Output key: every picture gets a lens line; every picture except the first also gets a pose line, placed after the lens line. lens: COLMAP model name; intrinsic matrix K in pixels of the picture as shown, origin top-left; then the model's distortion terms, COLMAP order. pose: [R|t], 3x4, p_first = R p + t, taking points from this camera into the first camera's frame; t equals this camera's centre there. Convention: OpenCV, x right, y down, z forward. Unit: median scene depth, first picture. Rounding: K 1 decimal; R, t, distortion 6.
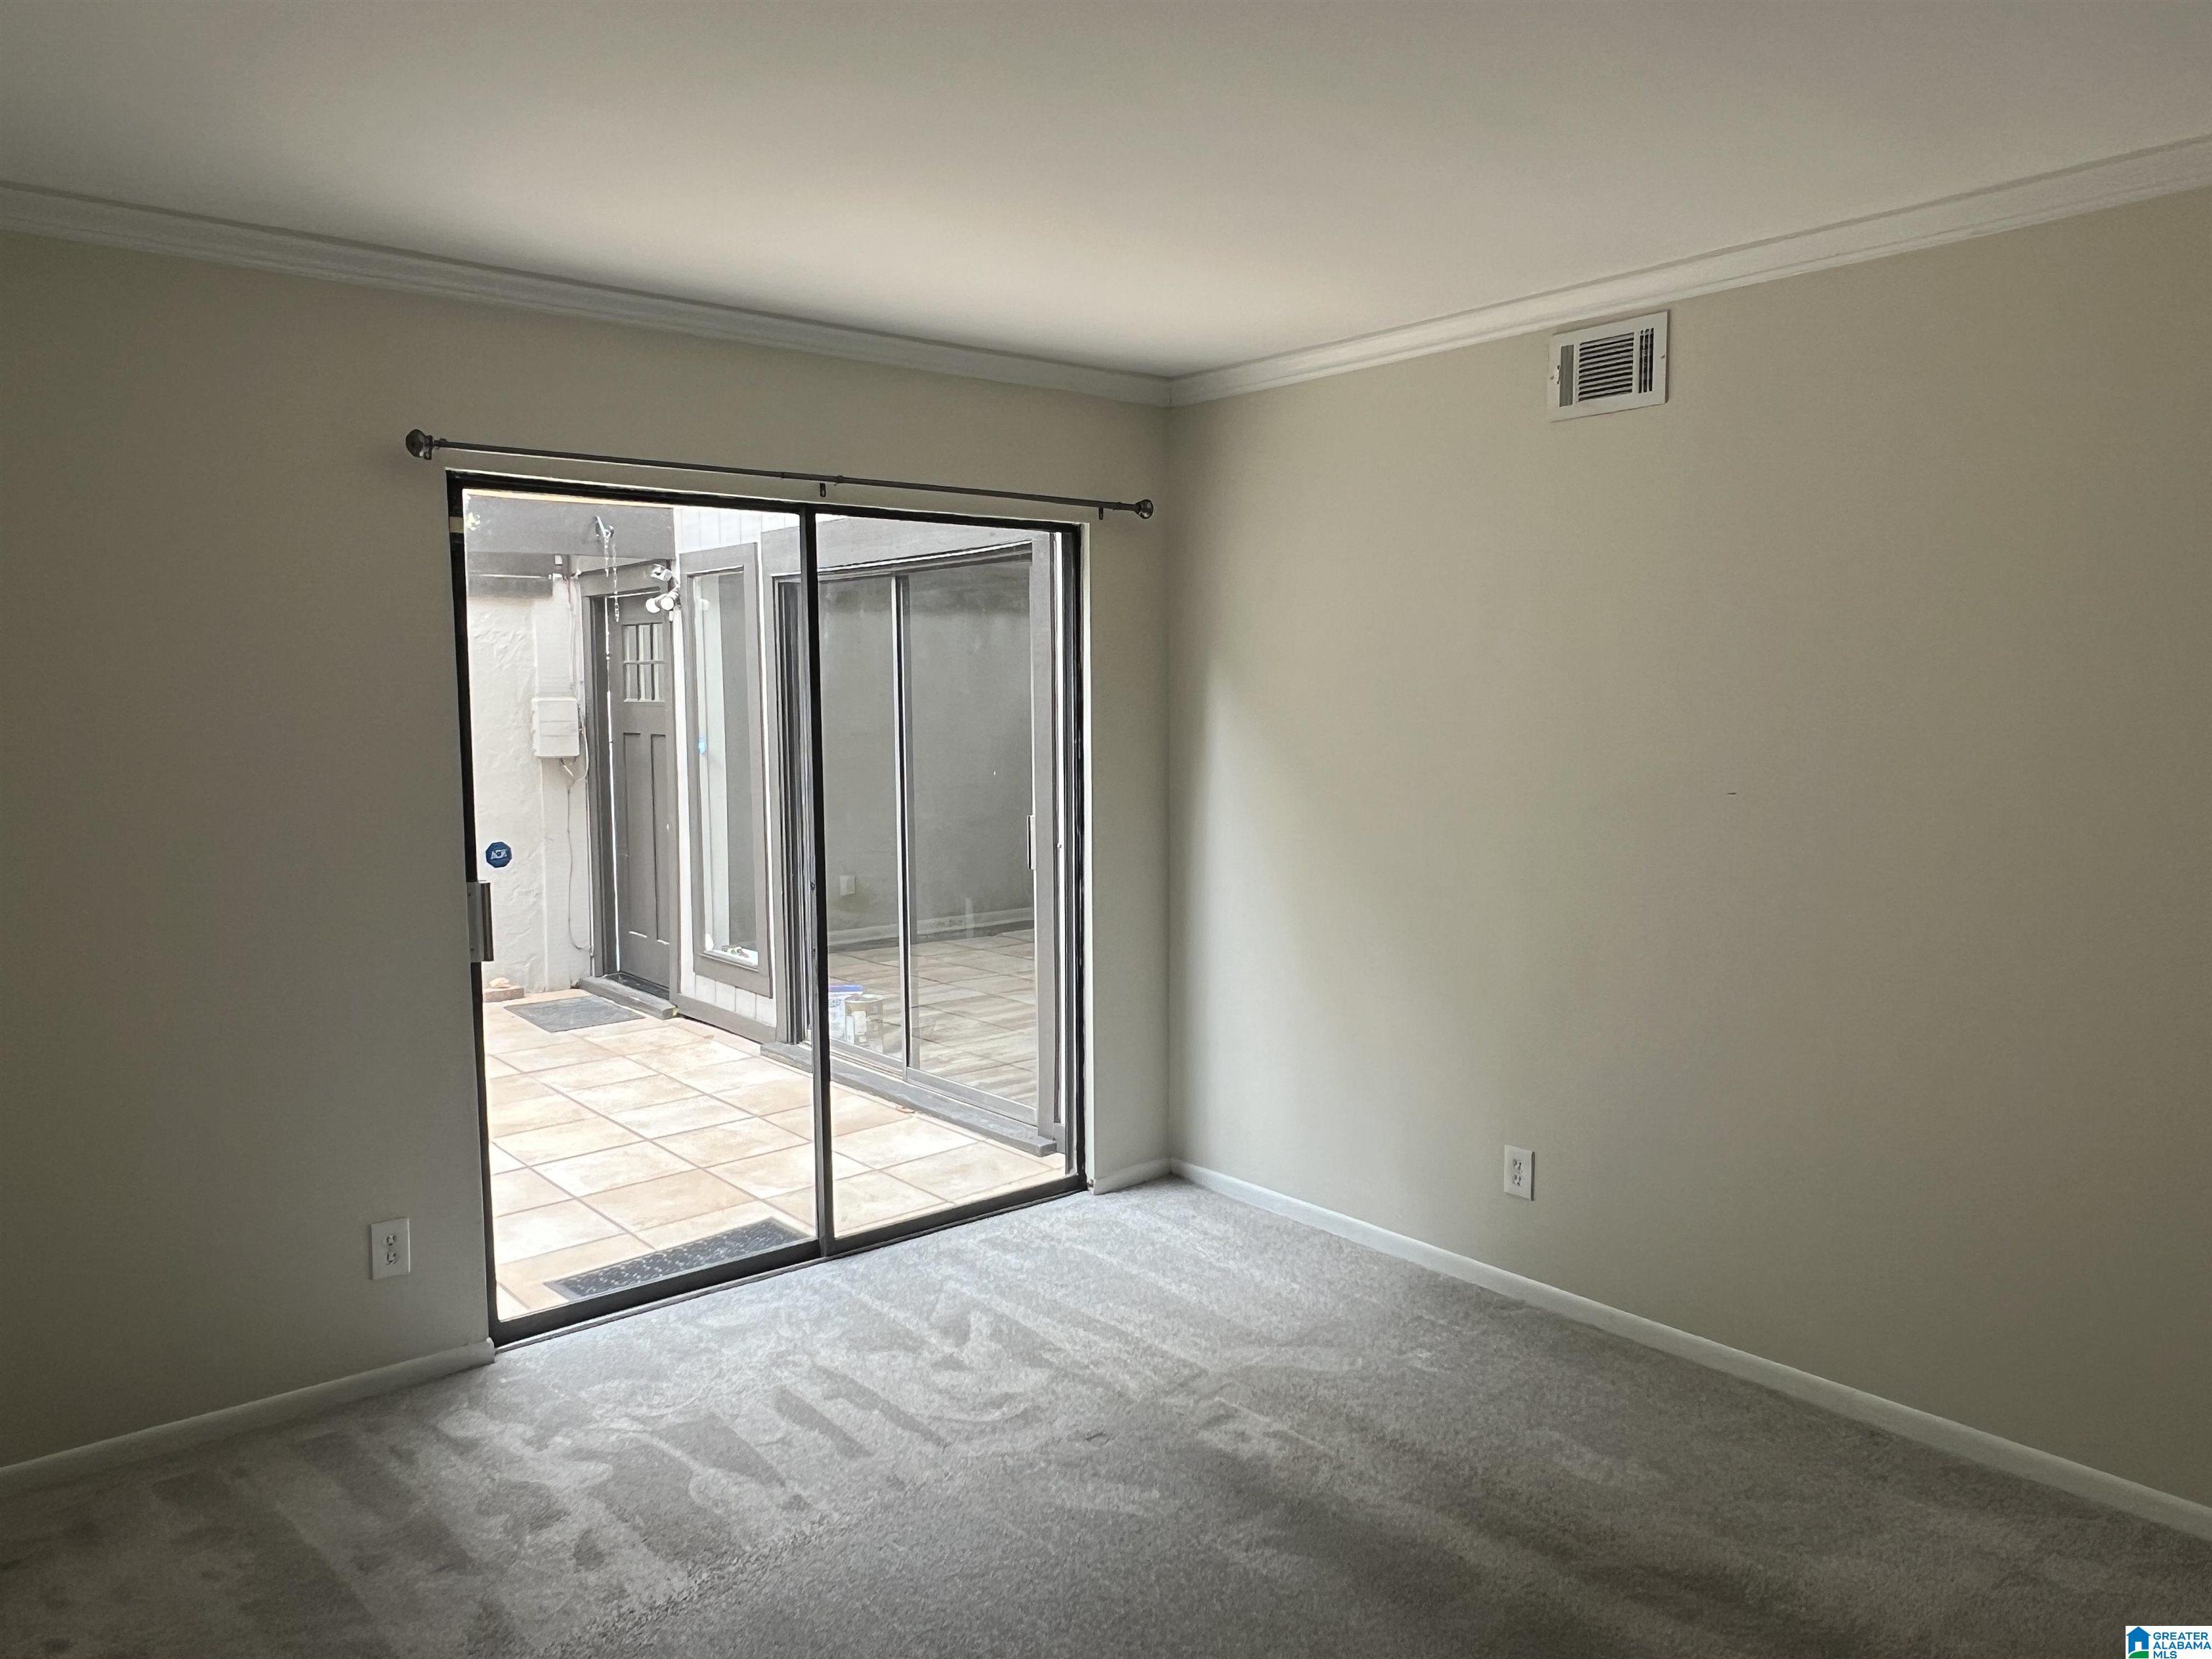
lens RADIAL K [[1535.2, 0, 1105.4], [0, 1535.2, 835.9], [0, 0, 1]] dist [-0.001243, -0.000738]
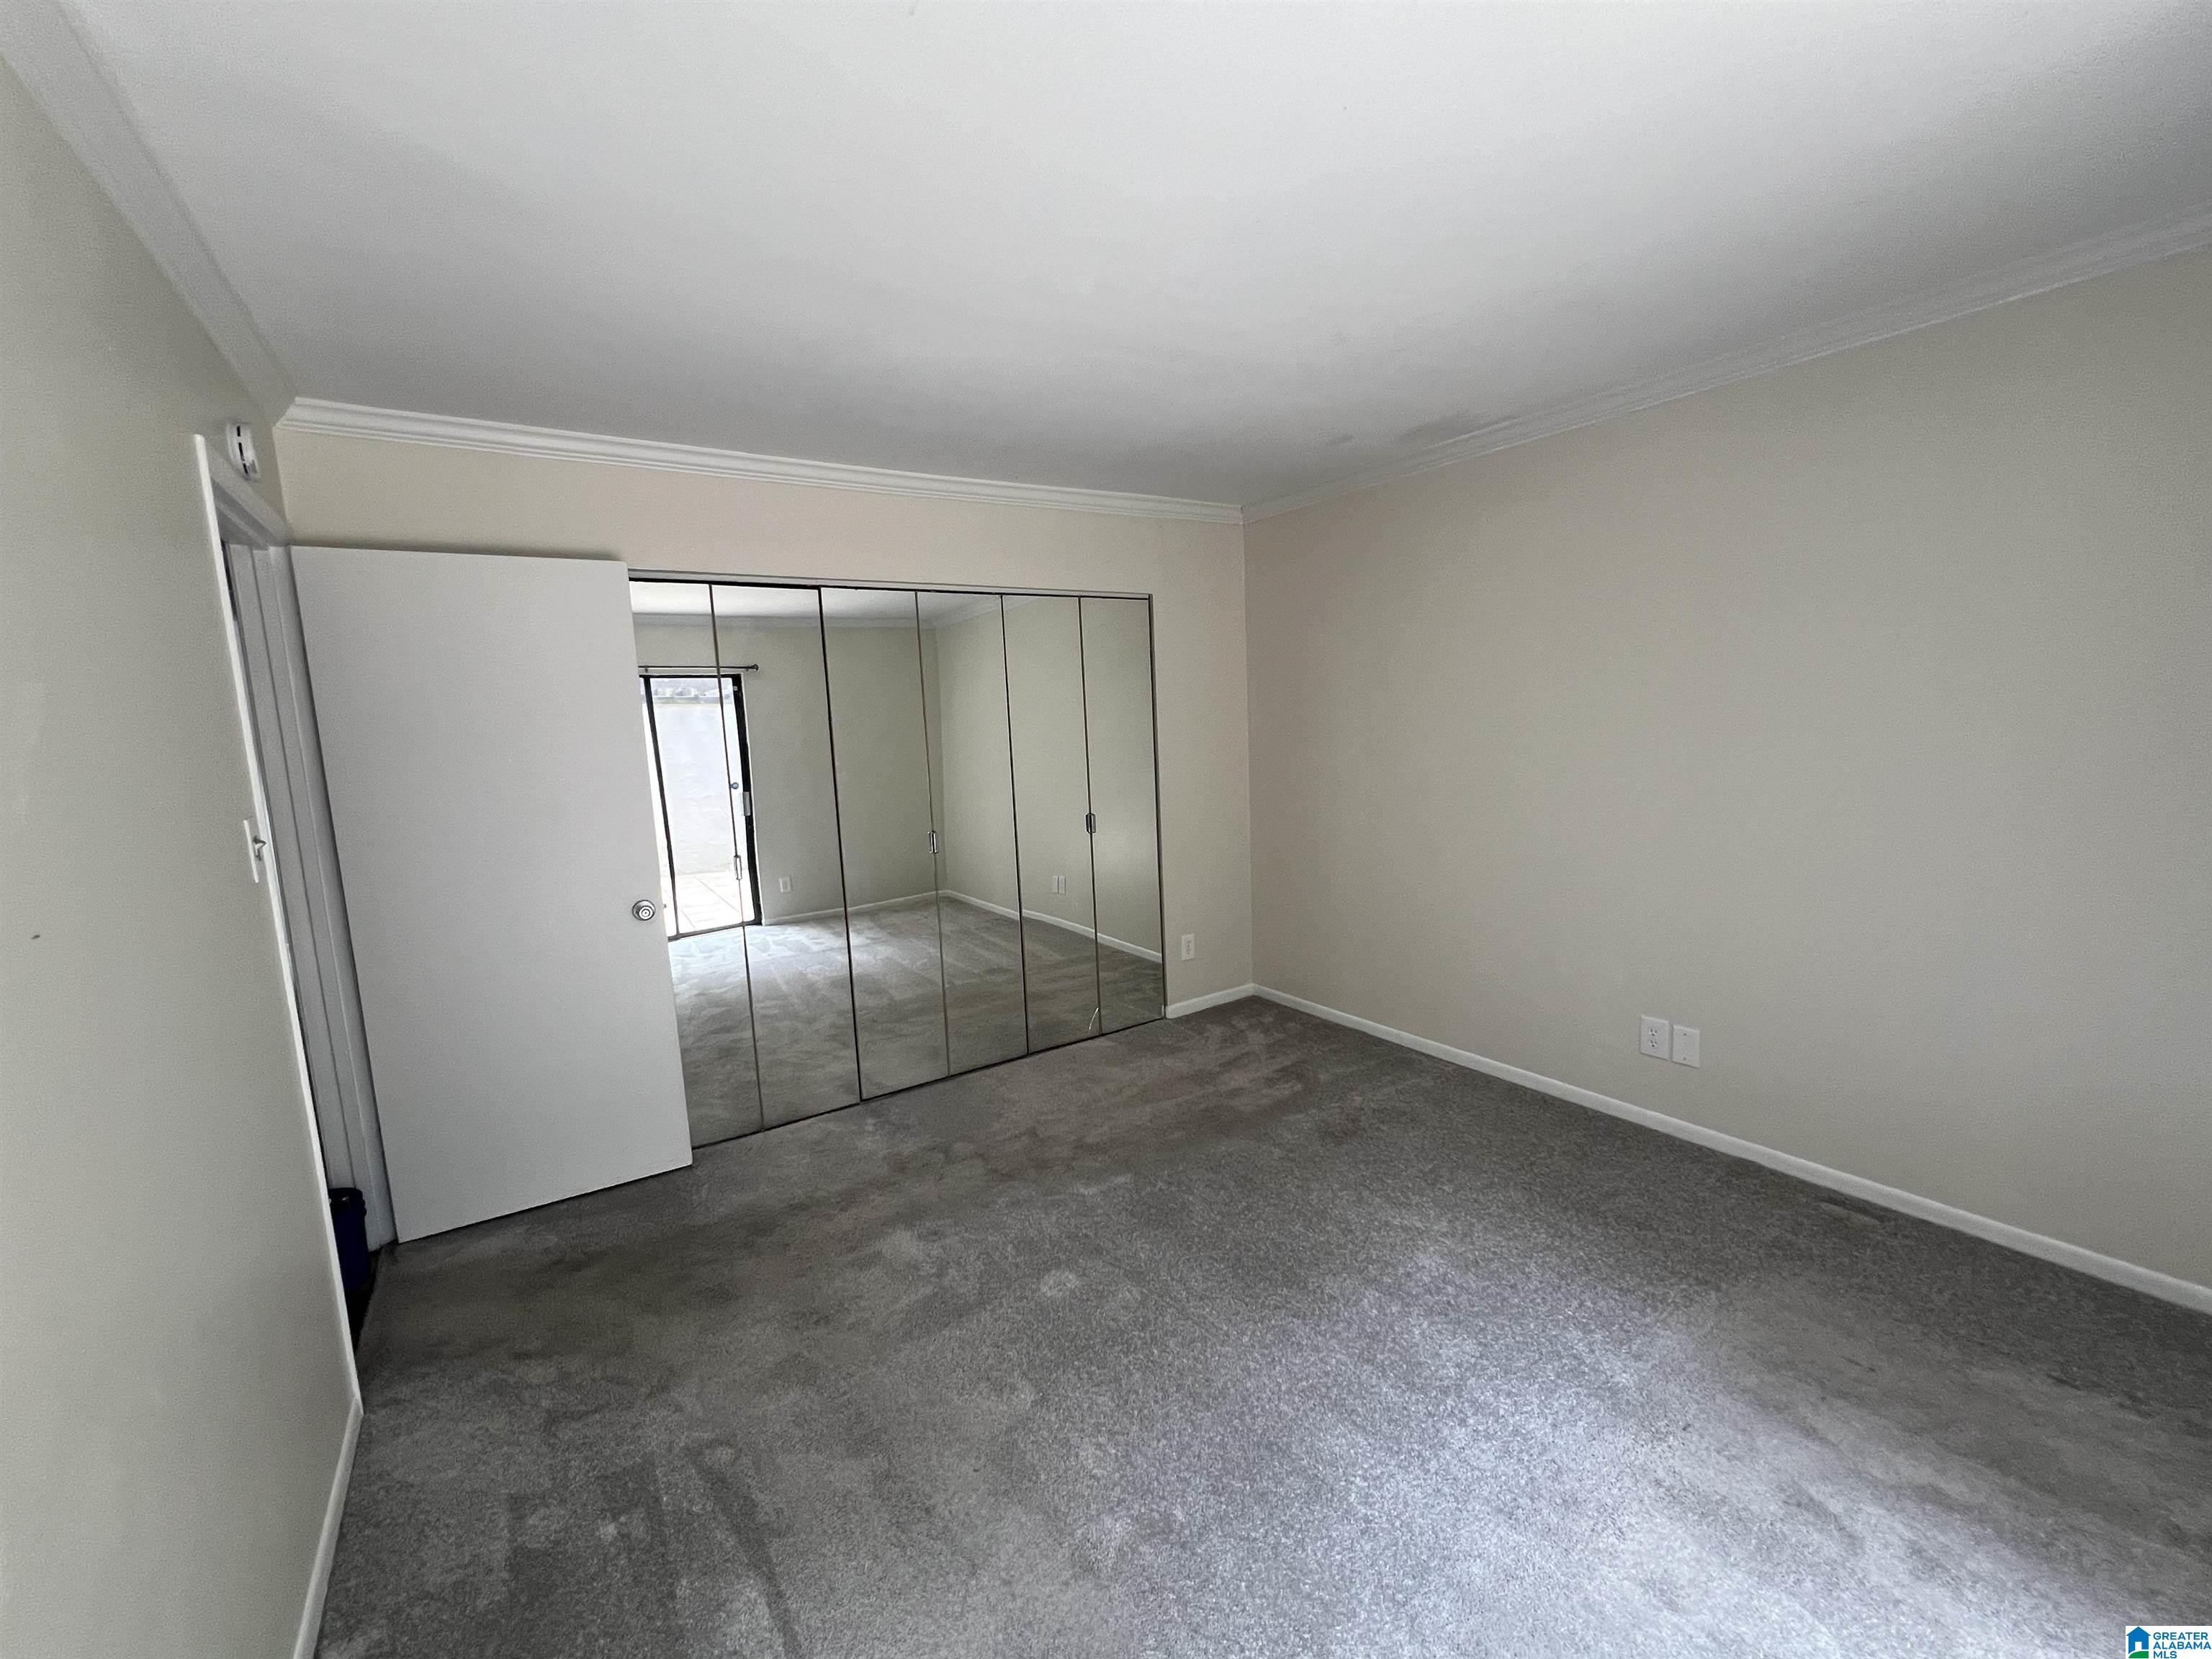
lens RADIAL K [[901.9, 0, 1103.7], [0, 901.9, 832.5], [0, 0, 1]] dist [-0.002691, -0.000103]
pose [[-0.991362, 0.037395, 0.125713, 0.021273], [0.064528, 0.973528, 0.219272, -0.070911], [-0.114185, 0.225489, -0.967531, 0.798537]]
